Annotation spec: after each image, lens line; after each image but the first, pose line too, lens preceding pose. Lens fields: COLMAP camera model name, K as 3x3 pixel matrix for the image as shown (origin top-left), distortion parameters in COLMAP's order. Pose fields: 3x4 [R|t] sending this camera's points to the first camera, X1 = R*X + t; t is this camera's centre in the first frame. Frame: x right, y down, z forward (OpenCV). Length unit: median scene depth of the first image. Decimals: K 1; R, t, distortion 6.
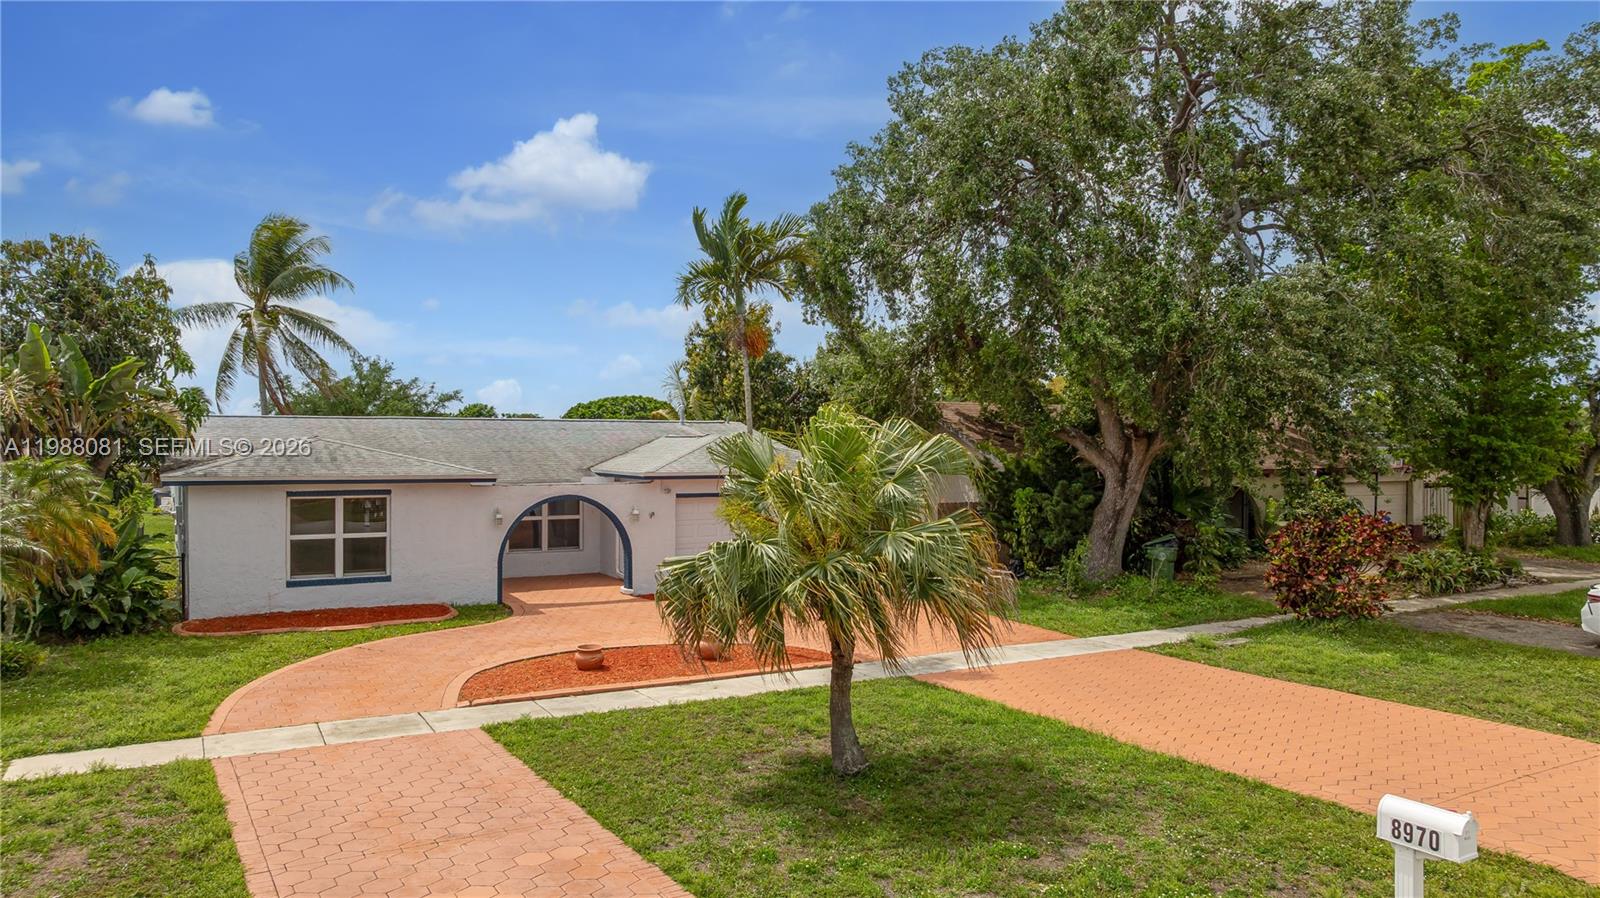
lens RADIAL K [[1127.7, 0, 807.2], [0, 1127.7, 446.4], [0, 0, 1]] dist [-0.039169, 0.035690]
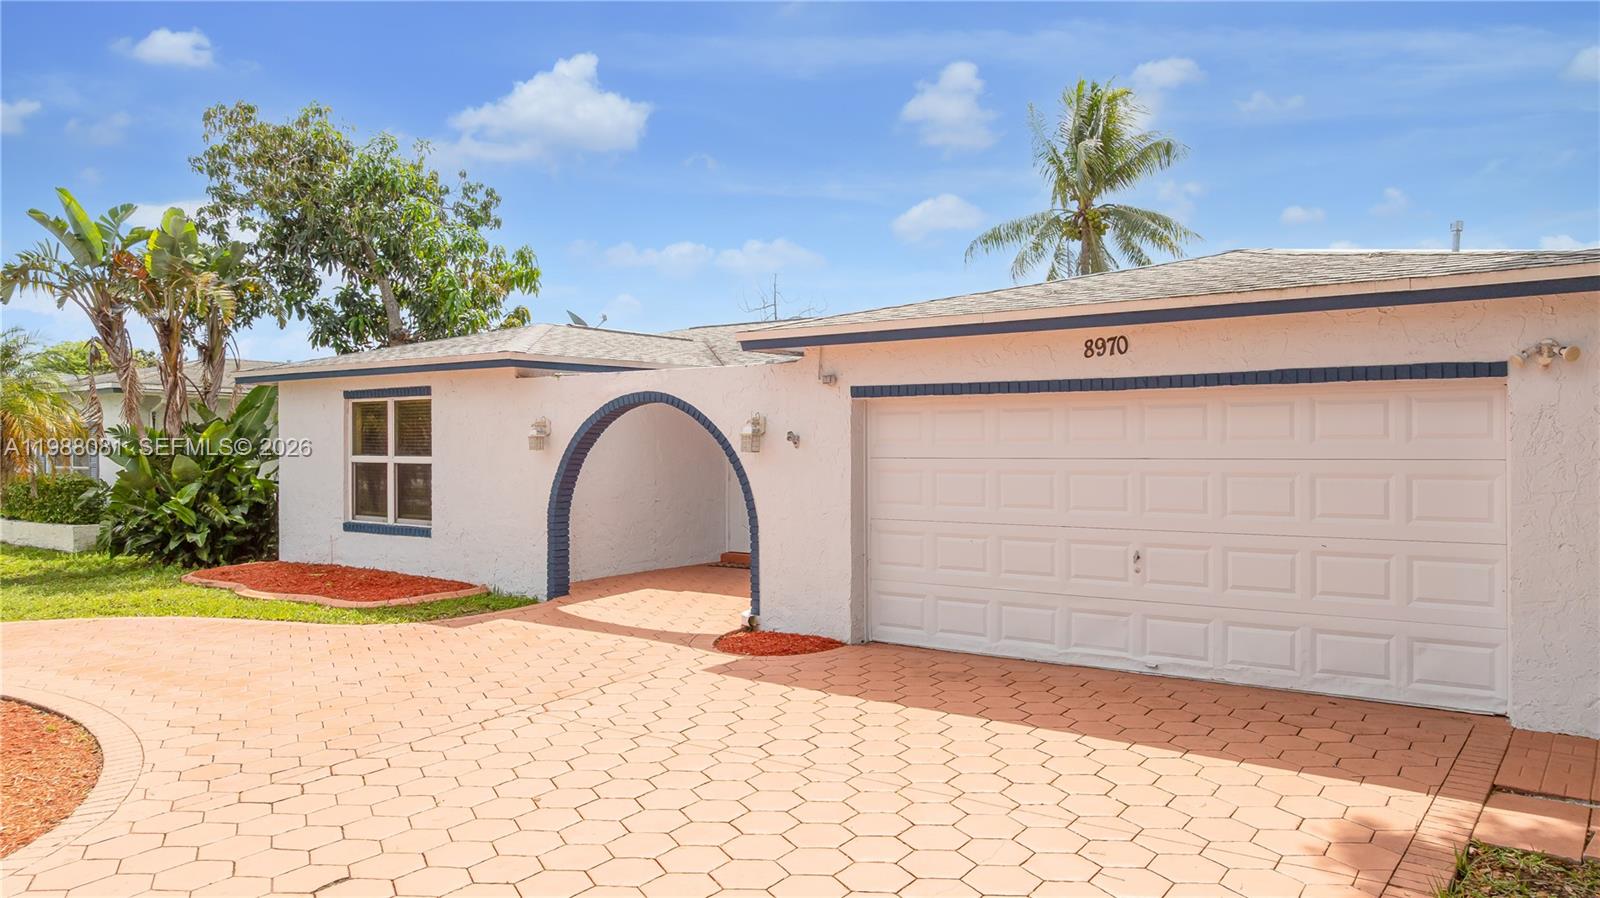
lens RADIAL K [[1127.7, 0, 806.4], [0, 1127.7, 454.6], [0, 0, 1]] dist [-0.039169, 0.035690]
pose [[0.389865, 0.004032, -0.920863, 0.266663], [-0.000397, 0.999991, 0.004211, 0.072850], [0.920872, -0.001276, 0.389863, 0.951814]]
